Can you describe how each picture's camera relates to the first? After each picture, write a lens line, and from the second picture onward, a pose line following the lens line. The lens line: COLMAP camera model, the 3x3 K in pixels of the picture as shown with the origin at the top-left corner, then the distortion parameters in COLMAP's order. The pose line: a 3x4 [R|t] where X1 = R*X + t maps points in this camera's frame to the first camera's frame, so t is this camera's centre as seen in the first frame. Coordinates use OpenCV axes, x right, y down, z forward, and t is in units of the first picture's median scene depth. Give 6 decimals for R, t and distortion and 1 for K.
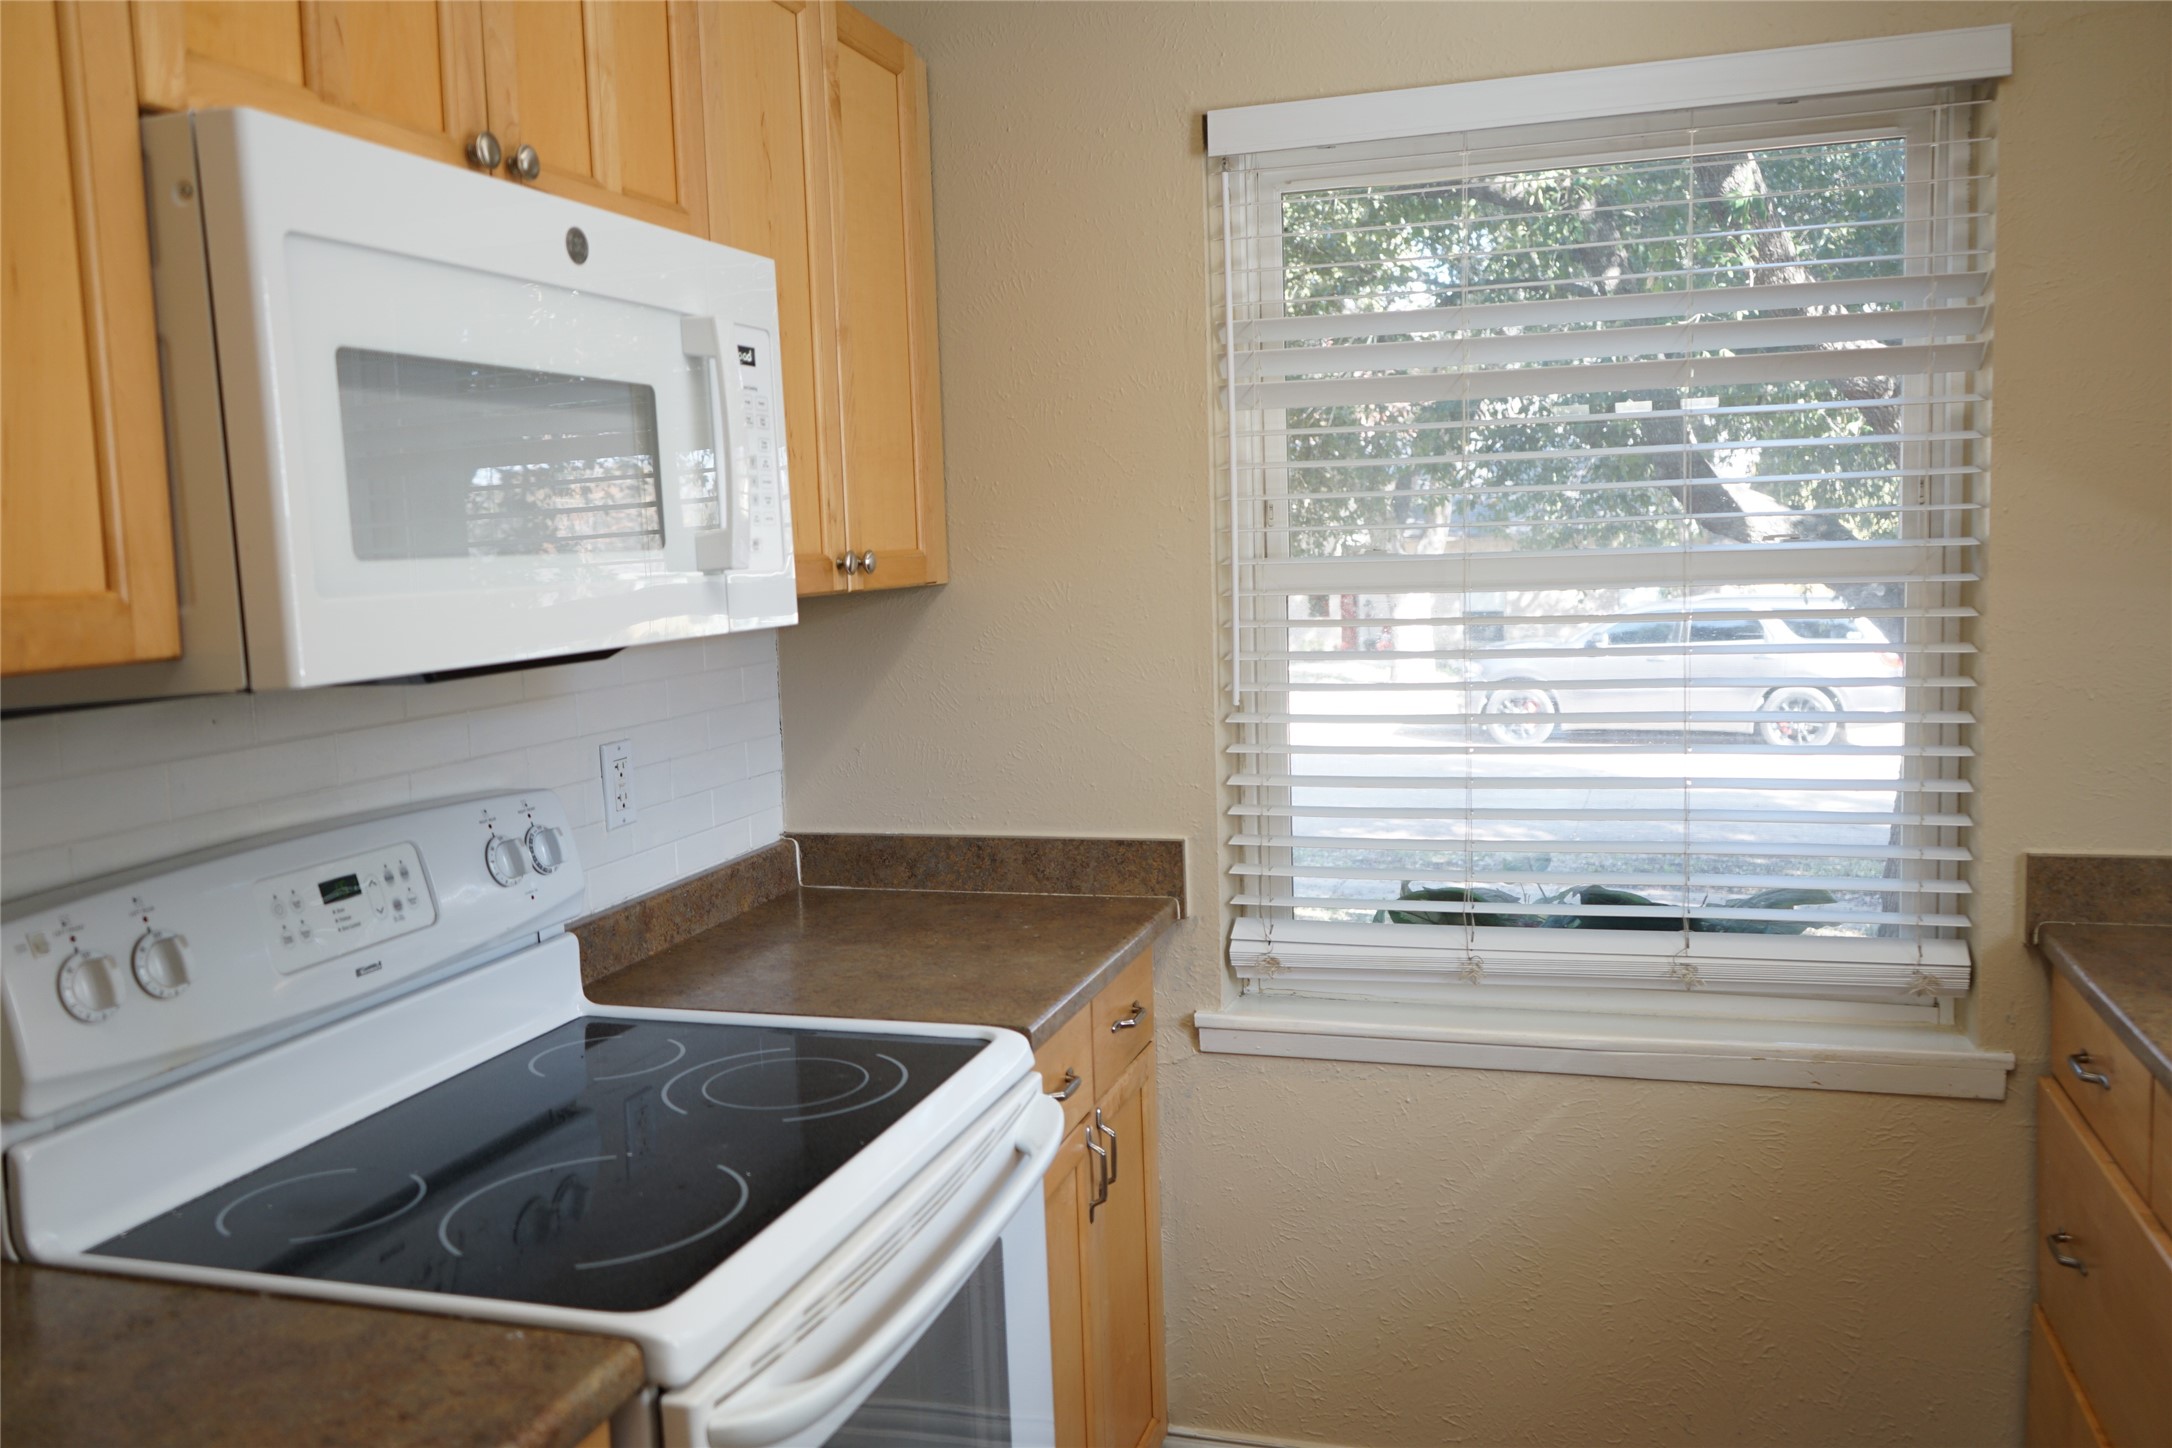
lens RADIAL K [[1734.5, 0, 1084.1], [0, 1734.5, 716.1], [0, 0, 1]] dist [-0.025791, 0.019218]
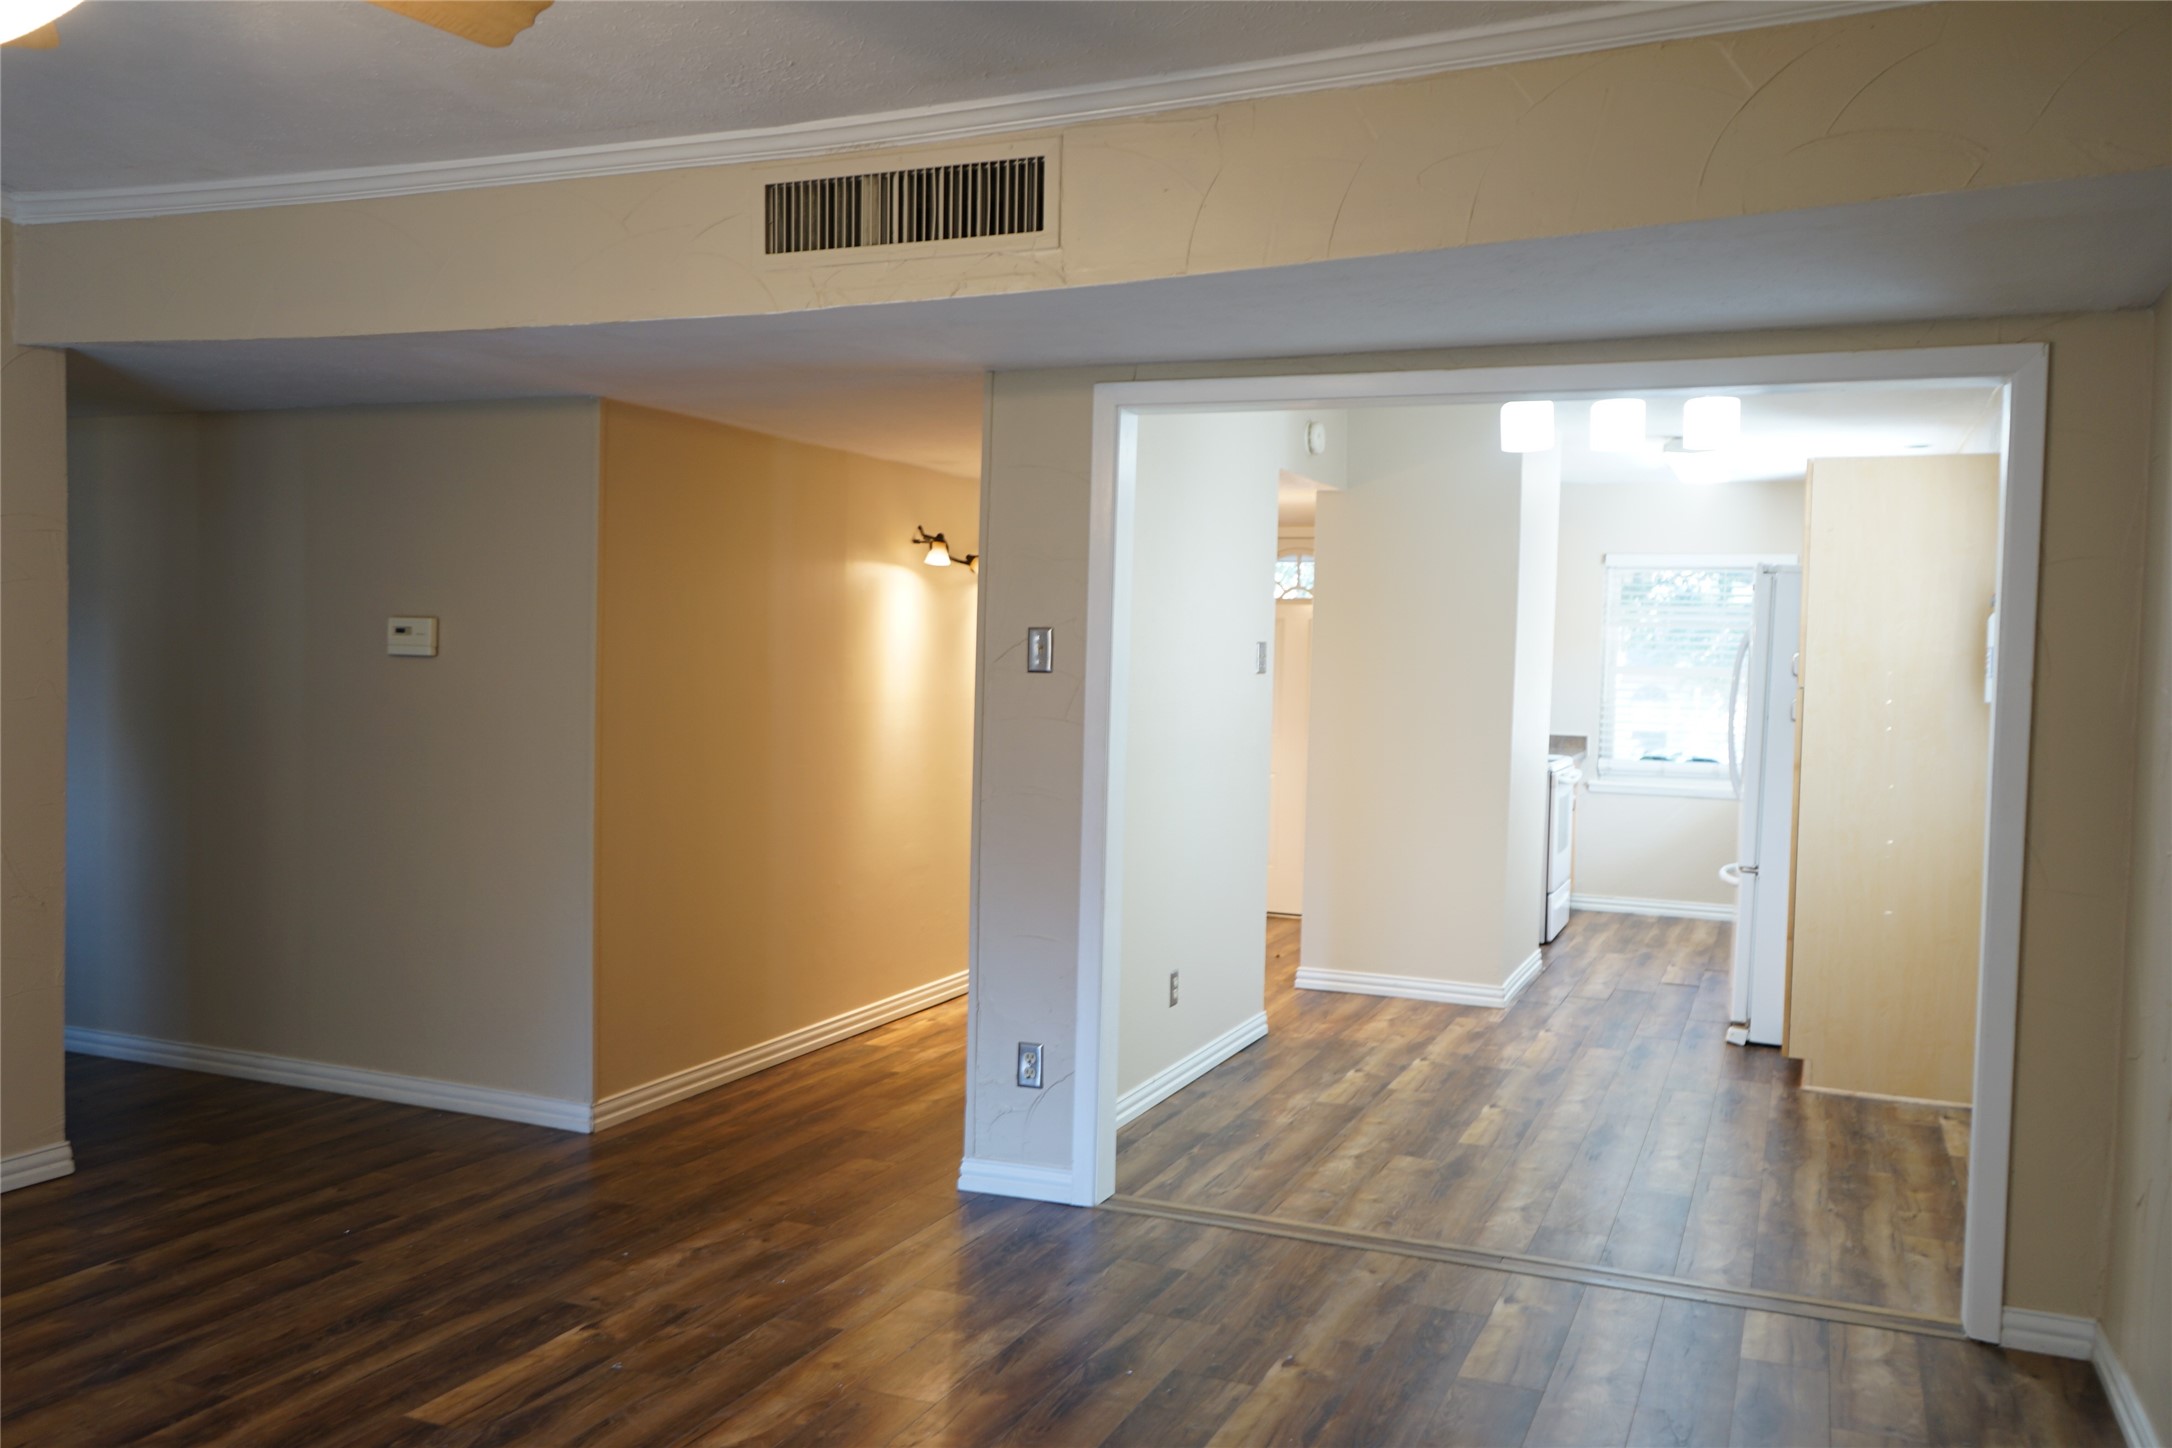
lens RADIAL K [[1734.5, 0, 1091.3], [0, 1734.5, 733.5], [0, 0, 1]] dist [-0.025791, 0.019218]
pose [[0.994711, 0.061047, -0.082608, -0.808357], [-0.065784, 0.996268, -0.055881, 0.396212], [0.078888, 0.061019, 0.995014, -3.271407]]
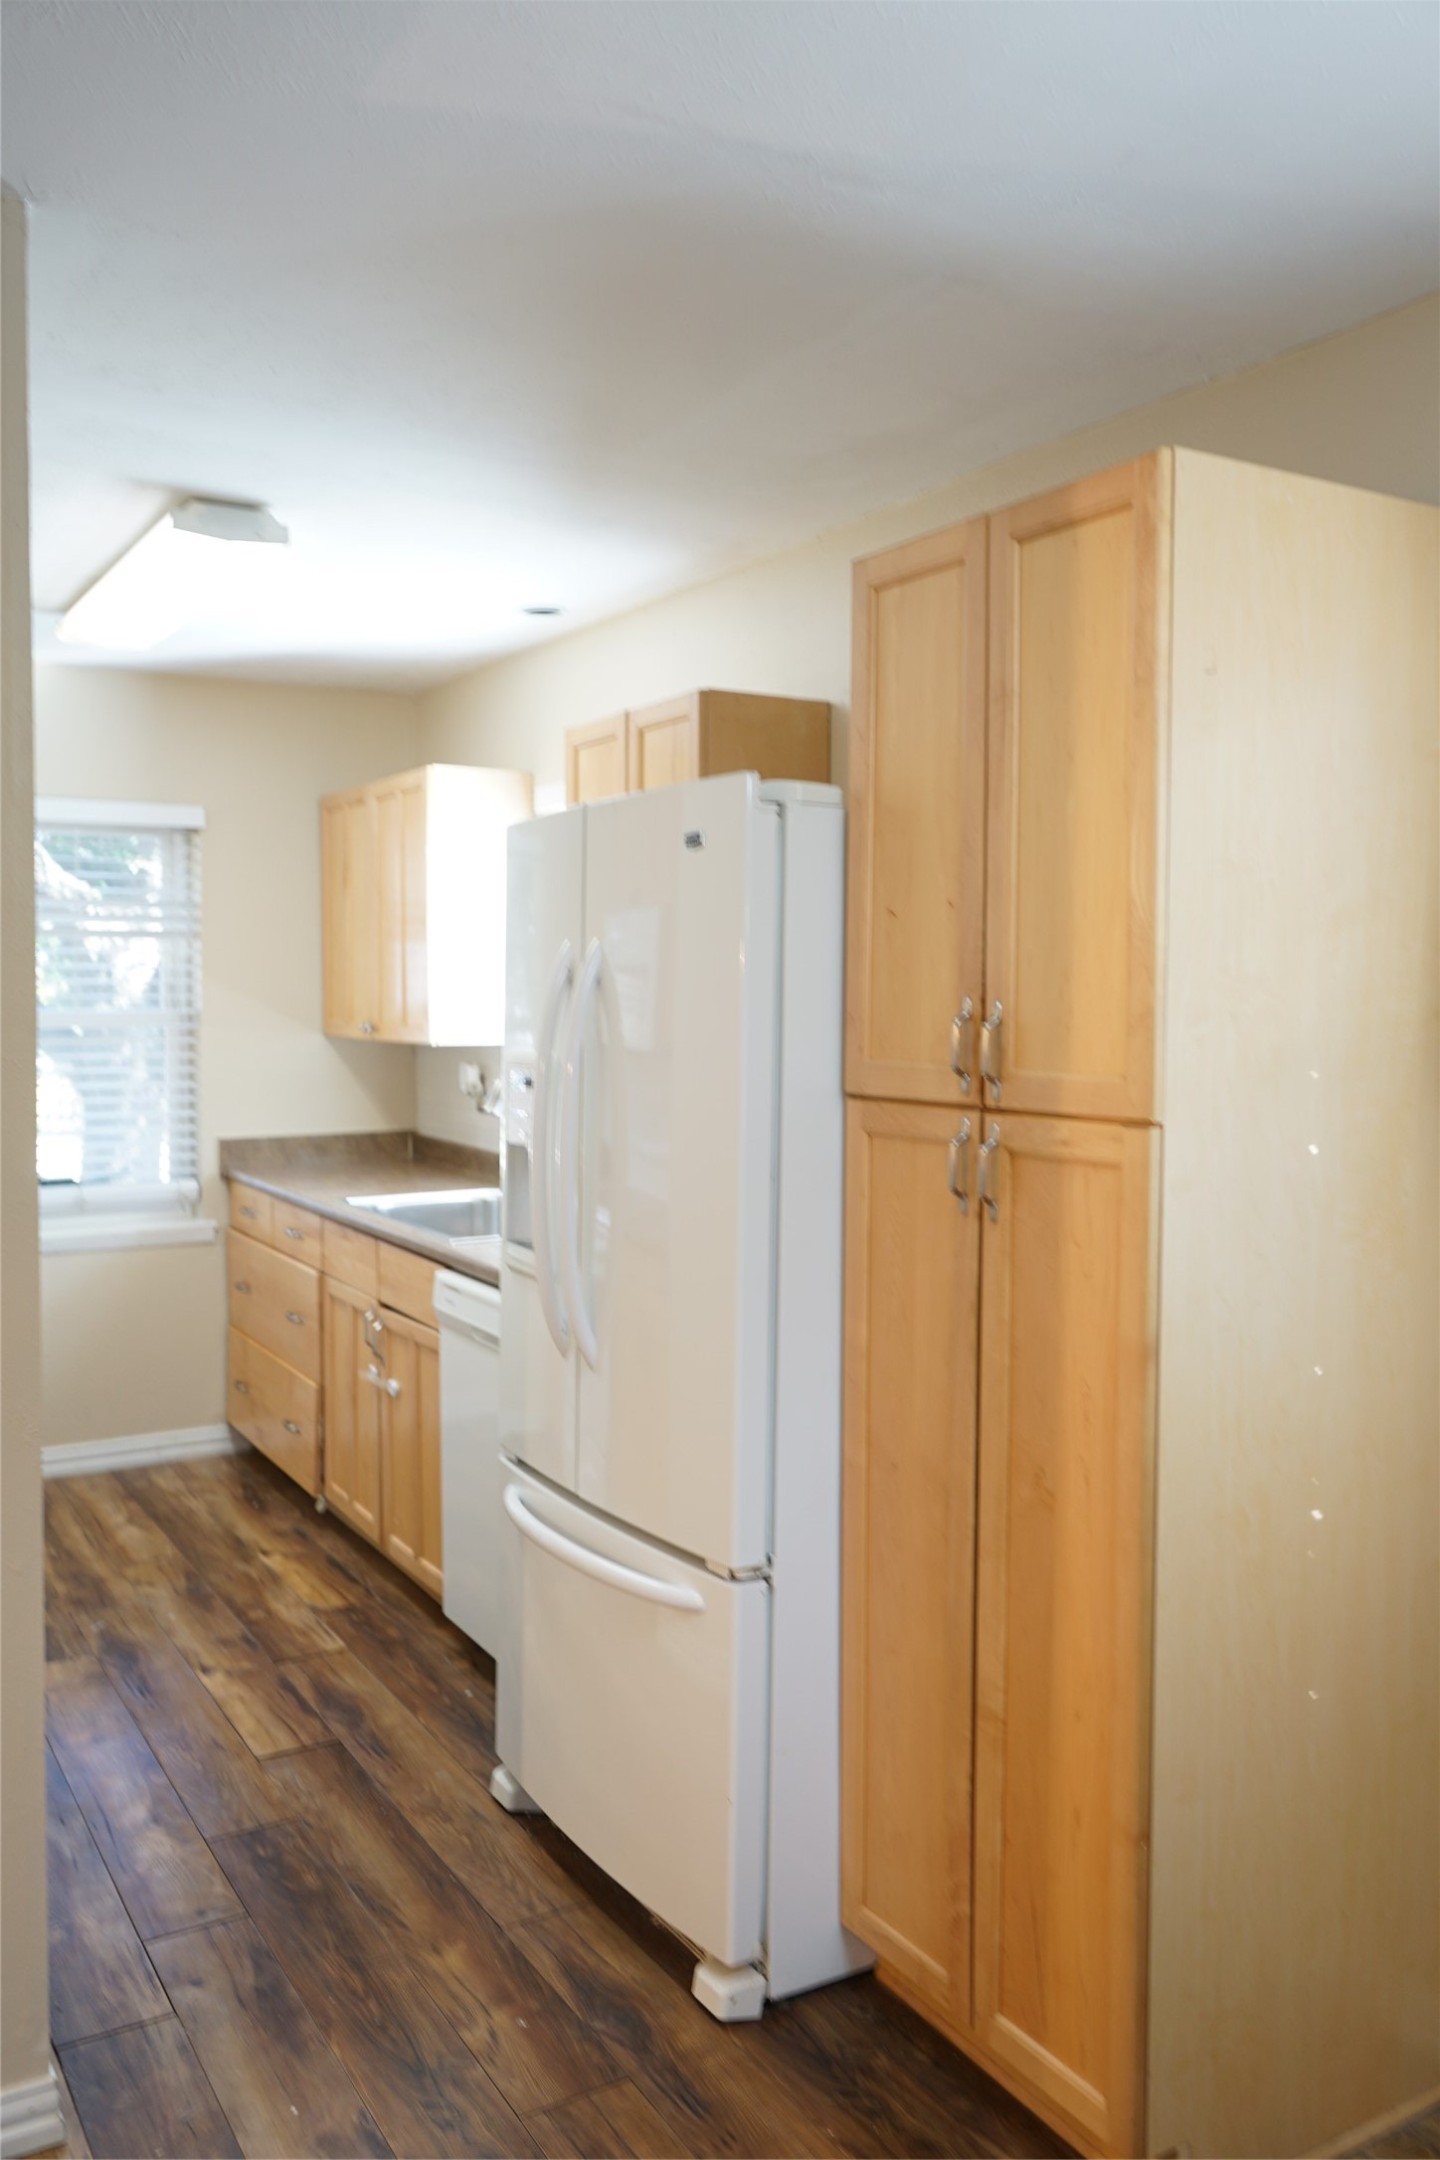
lens RADIAL K [[1724.9, 0, 735.9], [0, 1724.9, 1091.4], [0, 0, 1]] dist [-0.025791, 0.019218]
pose [[0.654647, -0.010291, 0.755865, -0.792747], [0.048800, 0.998397, -0.028672, 0.115202], [-0.754358, 0.055657, 0.654100, -1.119766]]
